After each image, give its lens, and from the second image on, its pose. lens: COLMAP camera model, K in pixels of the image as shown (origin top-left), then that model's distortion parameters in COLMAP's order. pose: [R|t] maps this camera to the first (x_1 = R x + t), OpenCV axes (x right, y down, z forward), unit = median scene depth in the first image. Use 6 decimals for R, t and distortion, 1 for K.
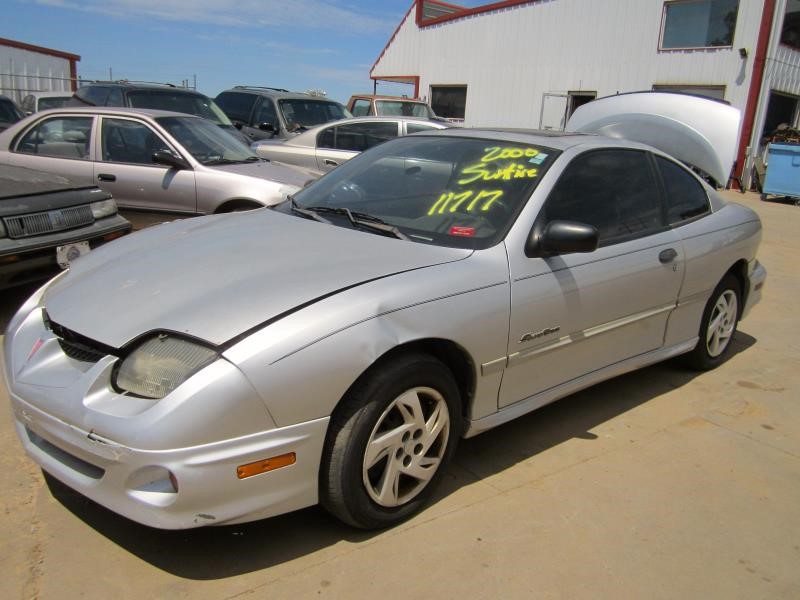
lens RADIAL K [[655.1, 0, 401.6], [0, 655.1, 299.4], [0, 0, 1]] dist [-0.048188, 0.002619]
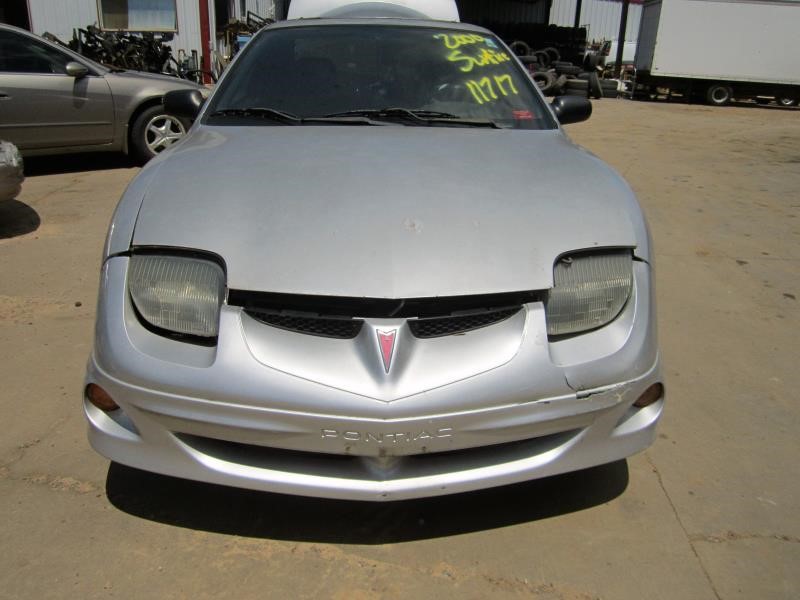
lens RADIAL K [[655.1, 0, 403.1], [0, 655.1, 303.6], [0, 0, 1]] dist [-0.048188, 0.002619]
pose [[0.644103, -0.315070, 0.697038, -1.118680], [0.208594, 0.949044, 0.236228, -0.135869], [-0.735948, -0.006757, 0.677004, 0.579079]]
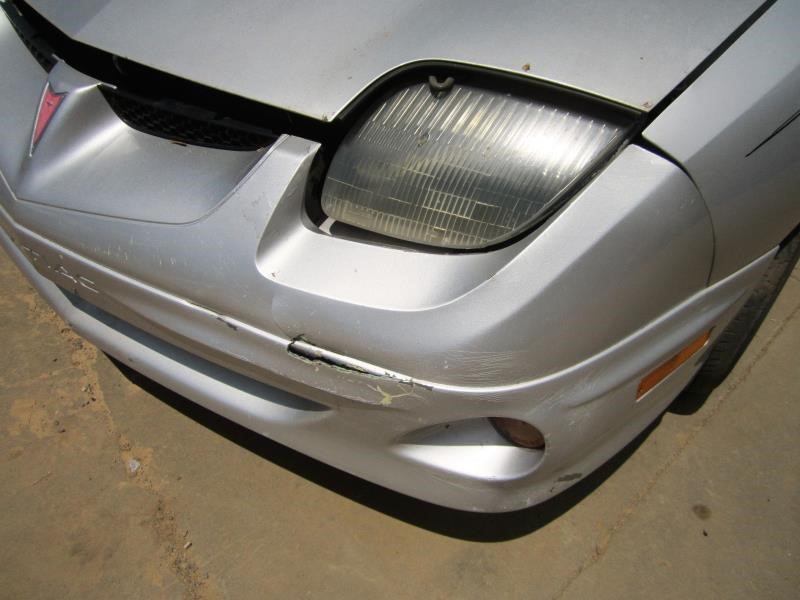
lens RADIAL K [[655.1, 0, 398.7], [0, 655.1, 300.5], [0, 0, 1]] dist [-0.048188, 0.002619]
pose [[0.990719, -0.075028, 0.113343, -0.442572], [0.013434, 0.883825, 0.467624, -0.007982], [-0.135260, -0.461762, 0.876630, 0.614894]]
